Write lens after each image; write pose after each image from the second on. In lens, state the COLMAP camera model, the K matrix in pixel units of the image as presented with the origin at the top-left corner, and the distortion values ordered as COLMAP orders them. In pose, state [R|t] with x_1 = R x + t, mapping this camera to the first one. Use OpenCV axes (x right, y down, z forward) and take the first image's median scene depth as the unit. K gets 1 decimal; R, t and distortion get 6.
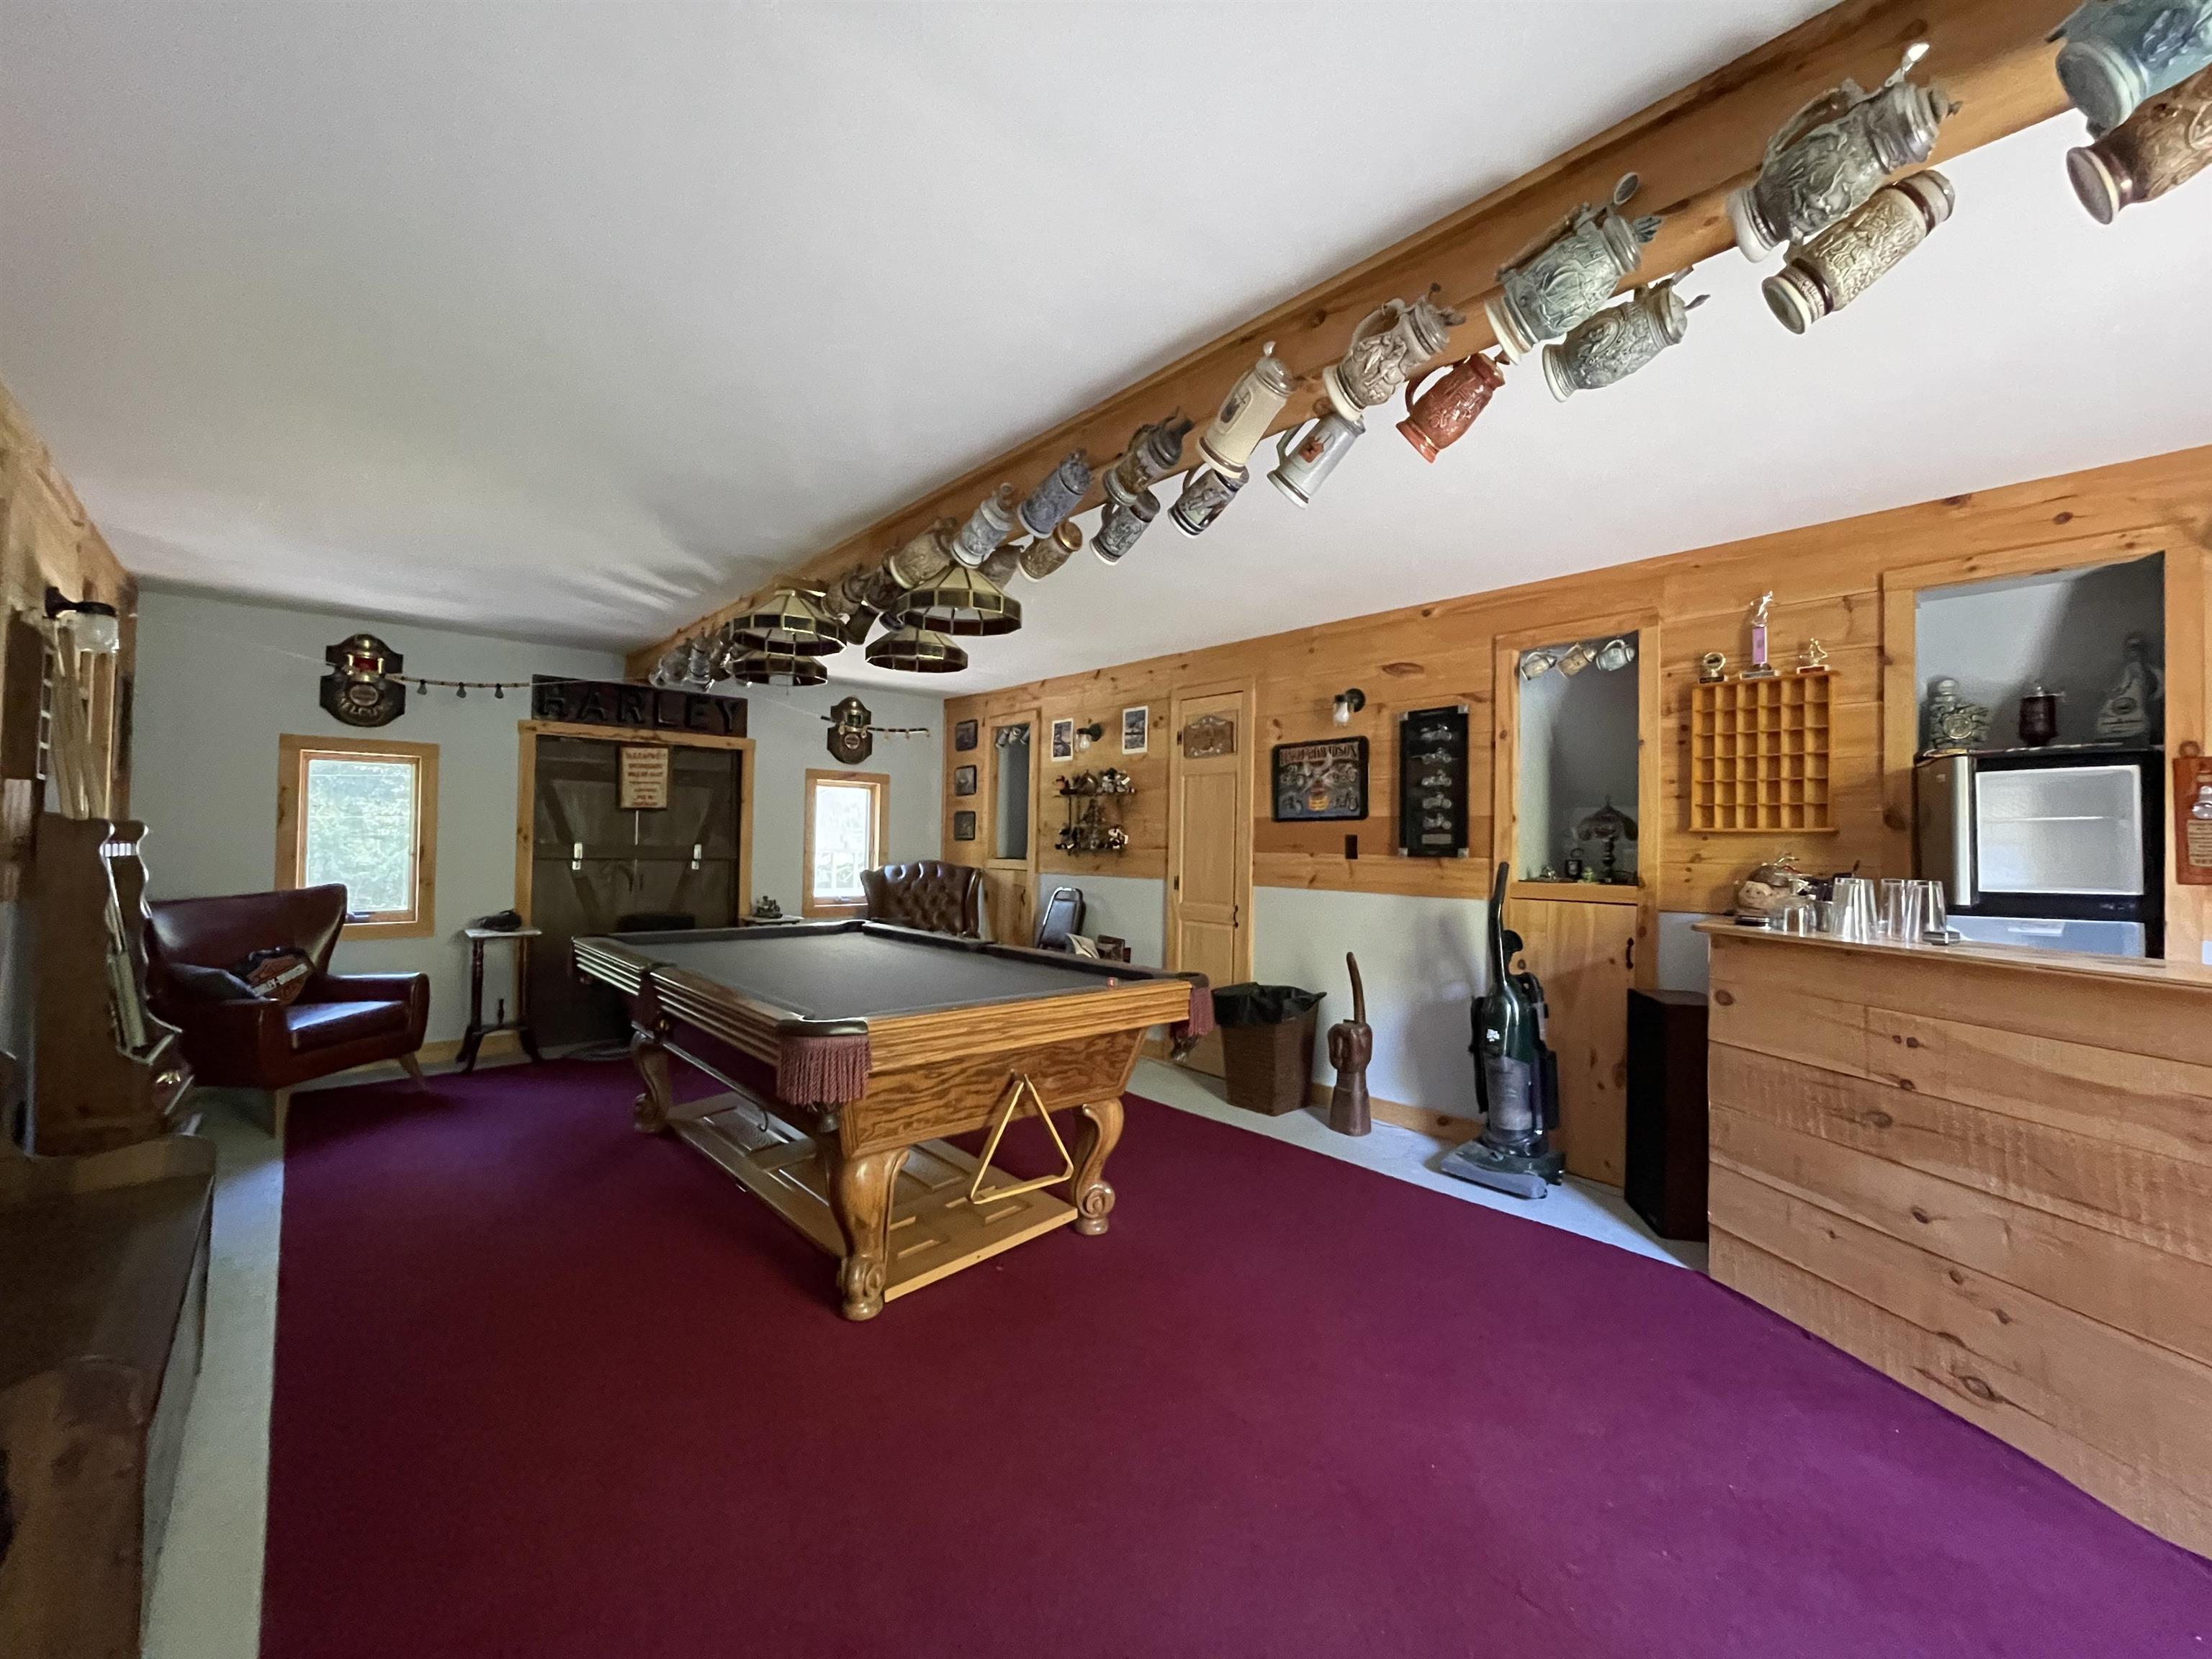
lens RADIAL K [[889.7, 0, 1106.0], [0, 889.7, 829.5], [0, 0, 1]] dist [-0.001391, -0.000252]
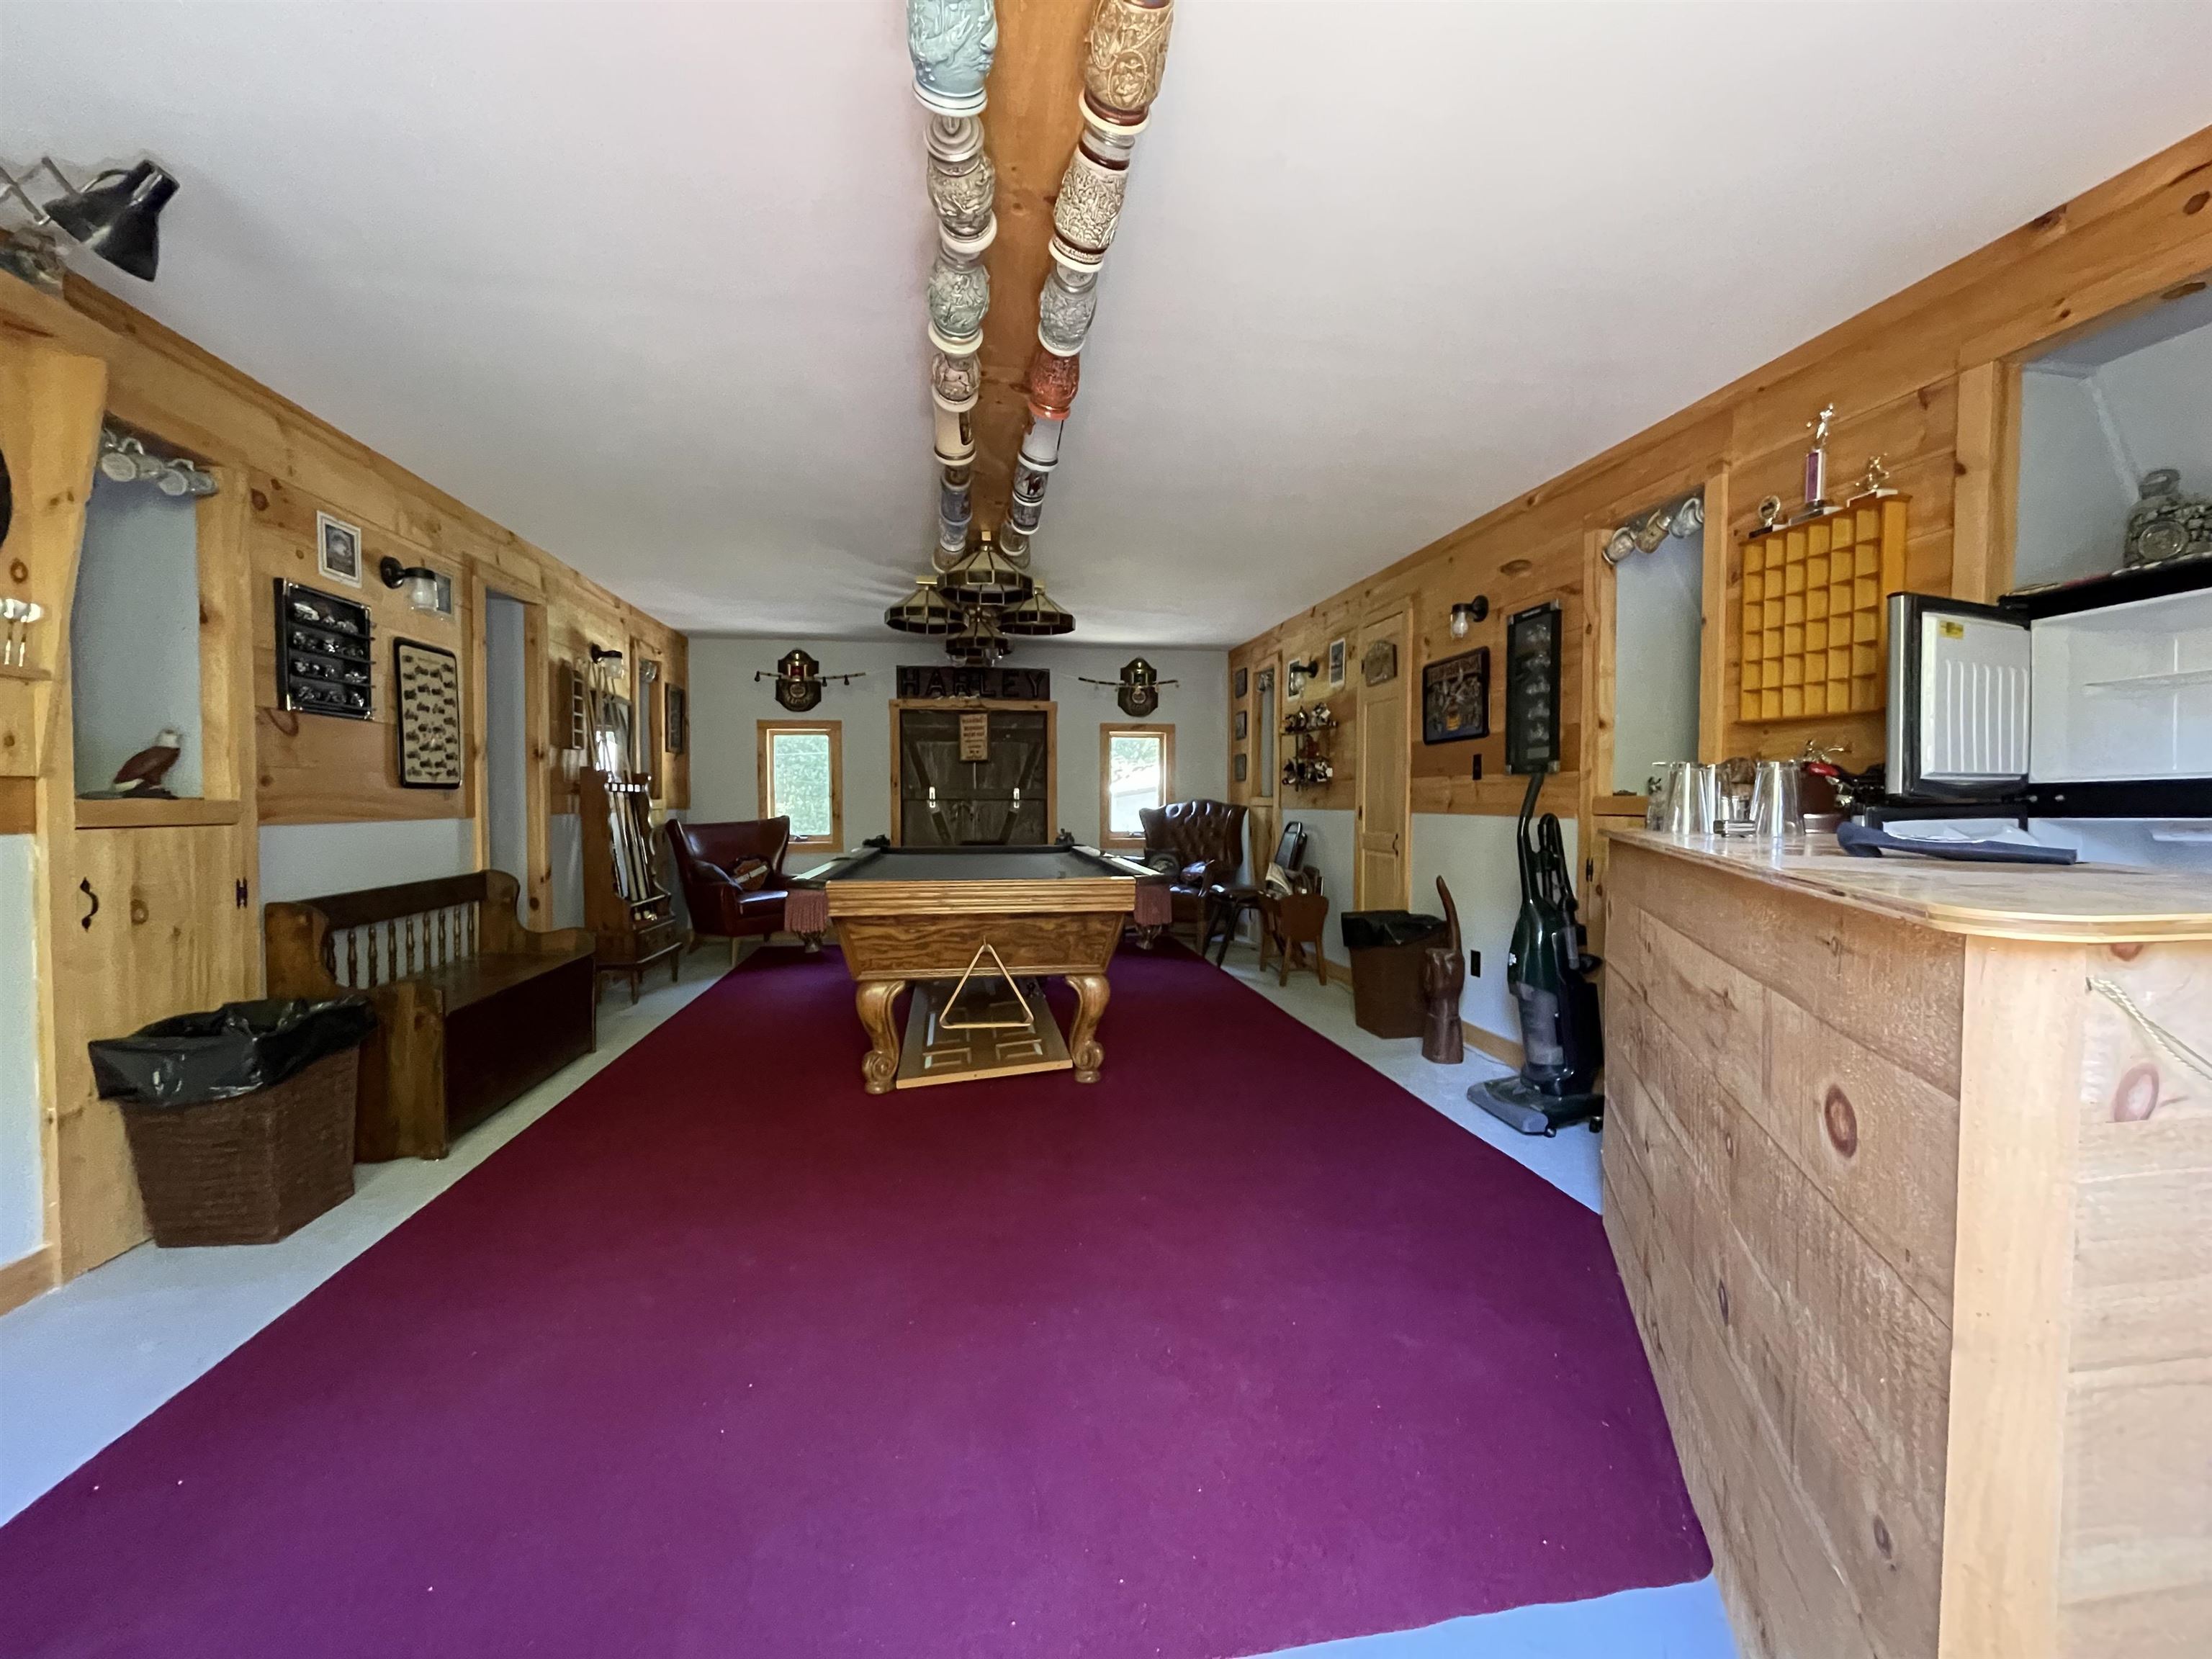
lens RADIAL K [[889.7, 0, 1106.0], [0, 889.7, 829.5], [0, 0, 1]] dist [-0.001391, -0.000252]
pose [[0.844641, 0.001606, -0.535330, 0.439646], [0.022836, 0.998977, 0.039028, 0.039112], [0.534845, -0.045189, 0.843741, -0.000399]]
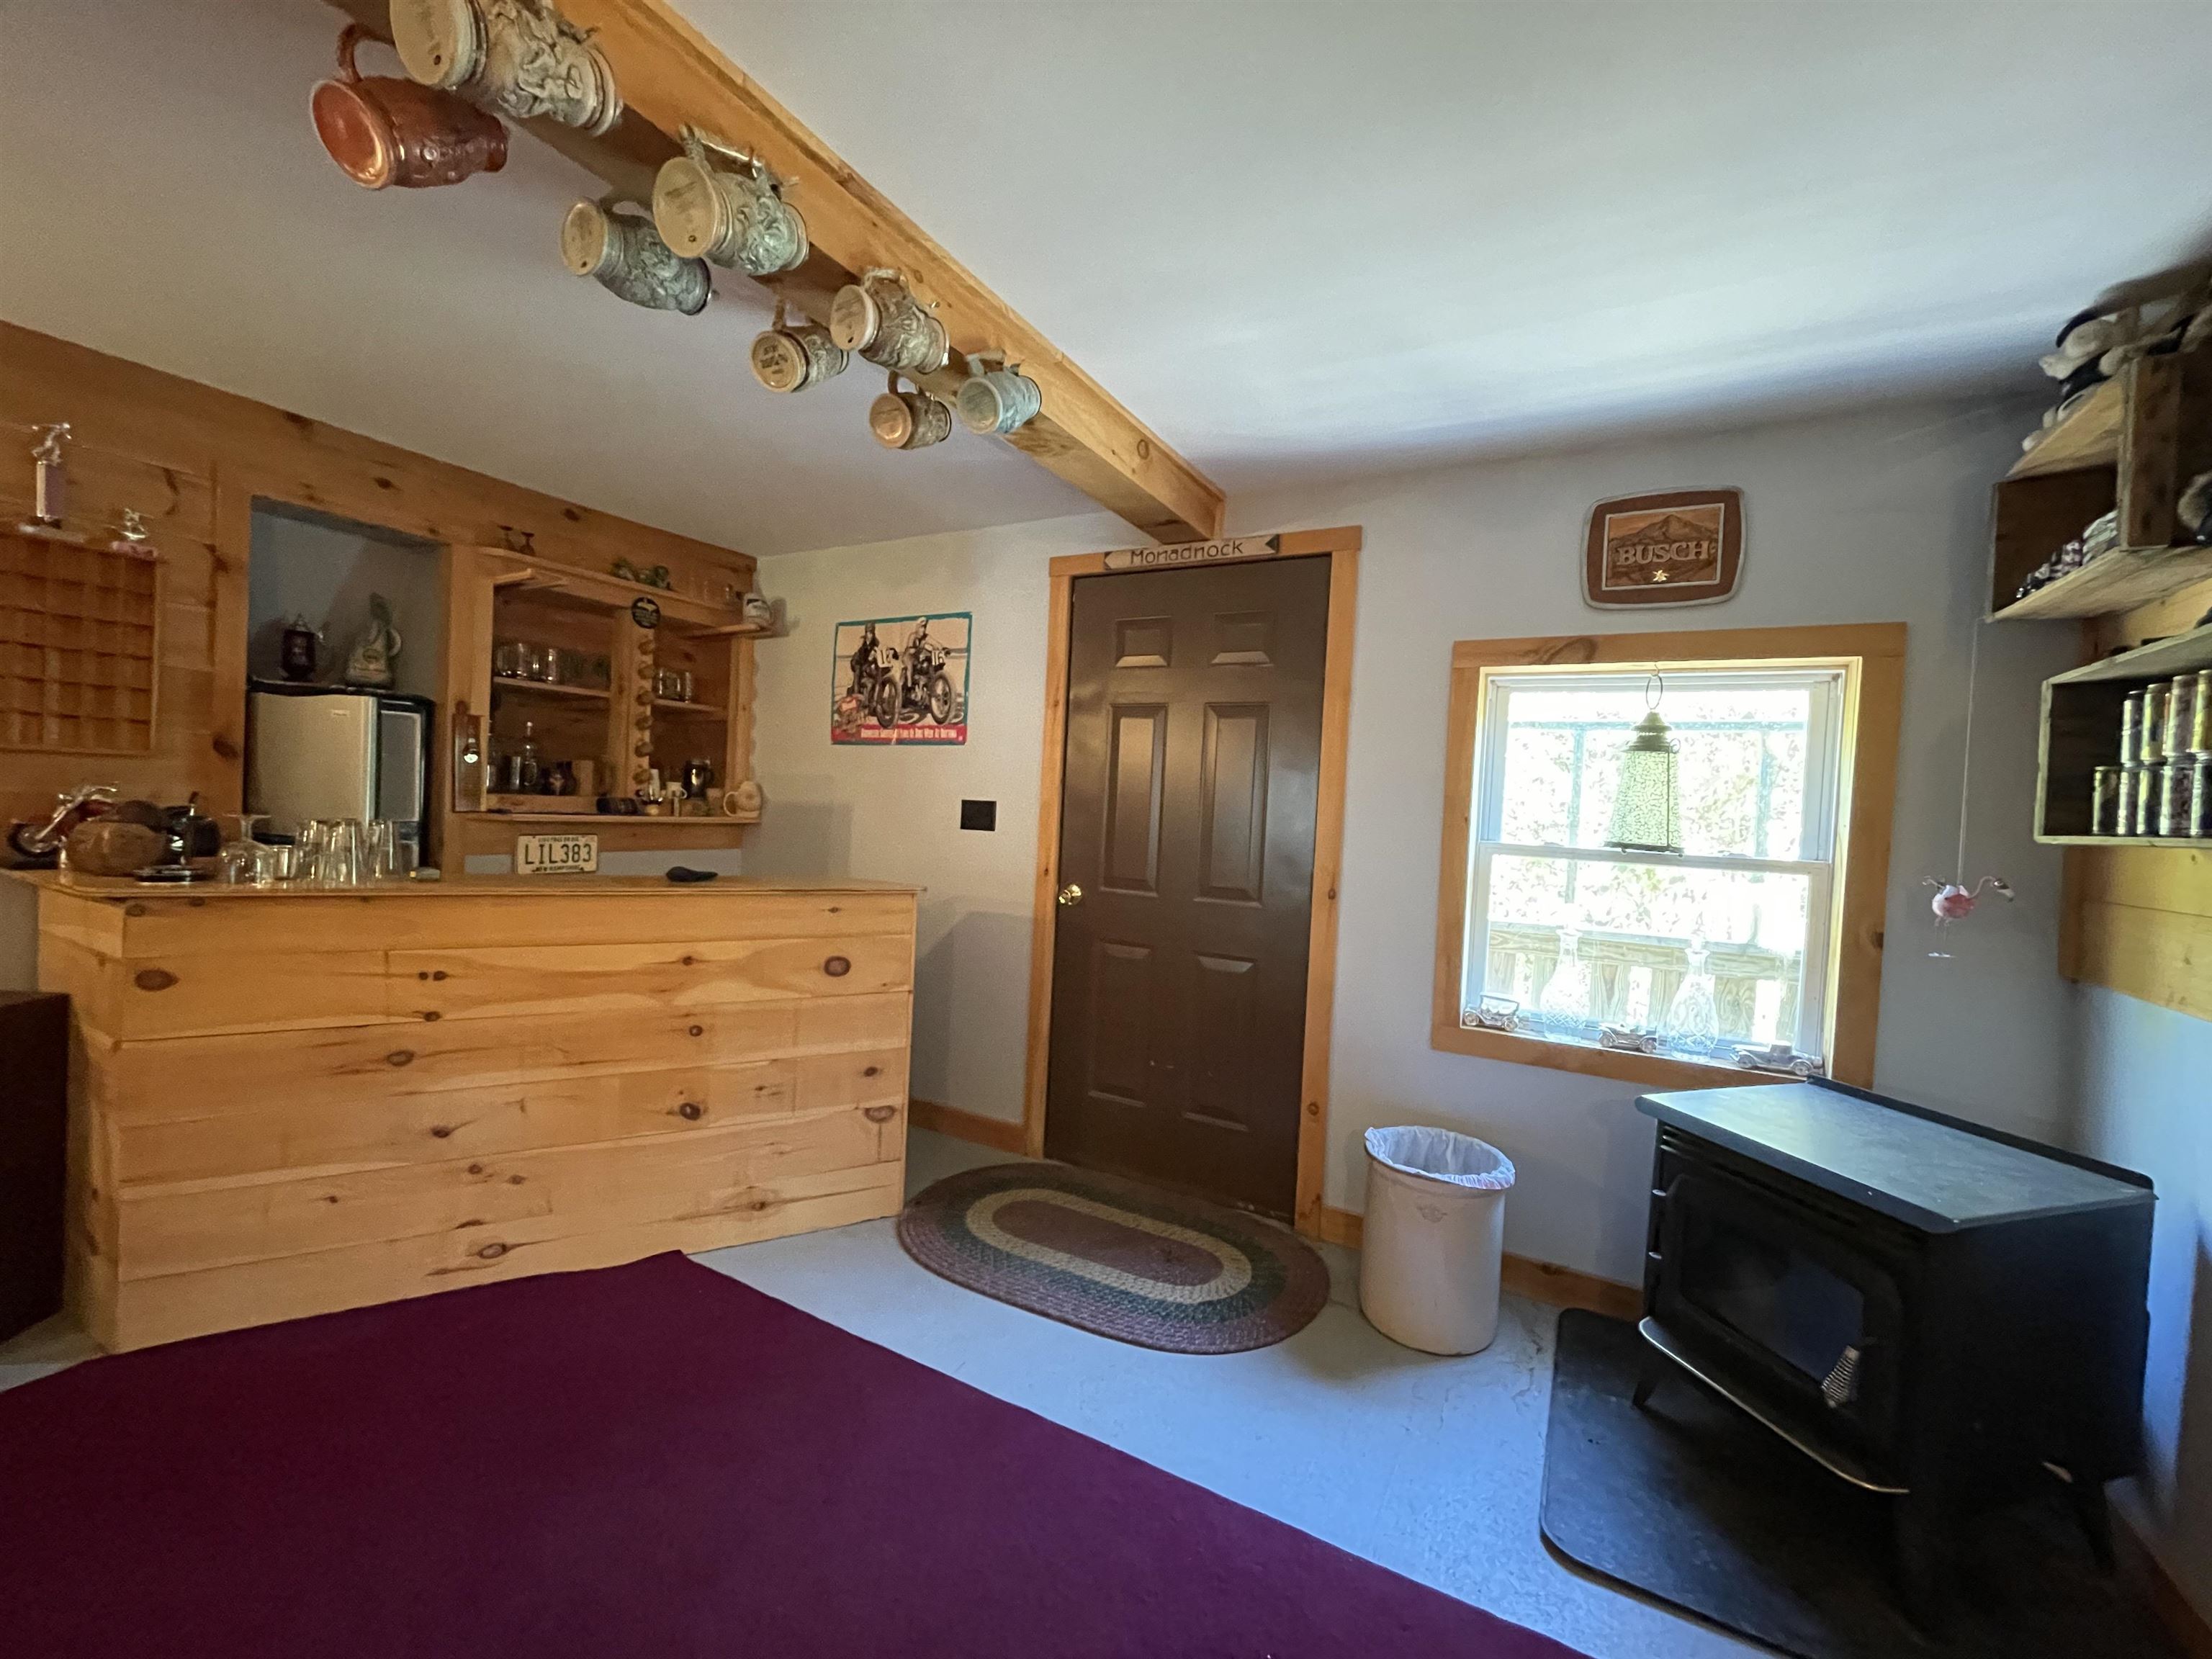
lens RADIAL K [[889.7, 0, 1106.0], [0, 889.7, 829.5], [0, 0, 1]] dist [-0.001391, -0.000252]
pose [[-0.346042, -0.054684, 0.936624, -0.169488], [-0.070133, 0.997015, 0.032299, -0.011627], [-0.935594, -0.054511, -0.348845, 0.304850]]
